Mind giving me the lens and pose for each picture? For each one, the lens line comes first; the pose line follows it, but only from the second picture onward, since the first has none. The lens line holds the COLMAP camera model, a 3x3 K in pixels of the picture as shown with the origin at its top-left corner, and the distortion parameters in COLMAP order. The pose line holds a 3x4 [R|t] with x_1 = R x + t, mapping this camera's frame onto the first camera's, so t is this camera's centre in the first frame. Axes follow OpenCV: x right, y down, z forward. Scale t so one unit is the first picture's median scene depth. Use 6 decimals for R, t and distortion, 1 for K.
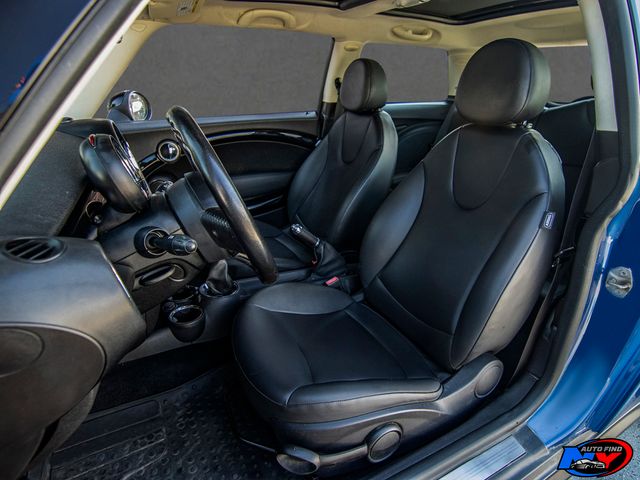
lens RADIAL K [[362.0, 0, 332.9], [0, 362.0, 237.9], [0, 0, 1]] dist [-0.026051, -0.001634]
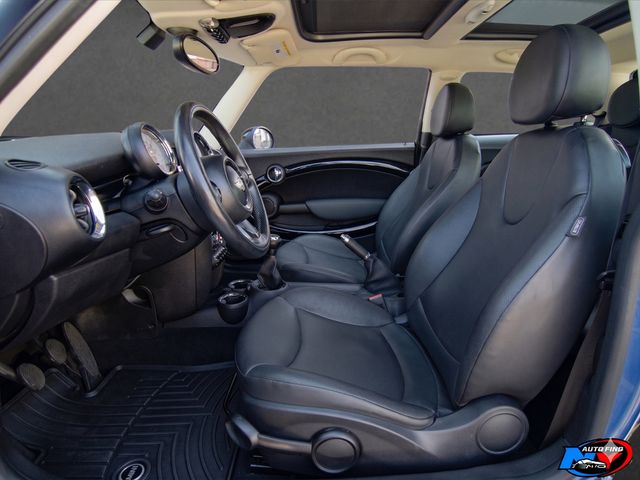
lens RADIAL K [[362.0, 0, 332.9], [0, 362.0, 237.9], [0, 0, 1]] dist [-0.026051, -0.001634]
pose [[0.898712, 0.084013, -0.430417, 0.264244], [-0.146639, 0.982553, -0.114399, 0.080885], [0.413296, 0.165927, 0.895352, 0.054865]]
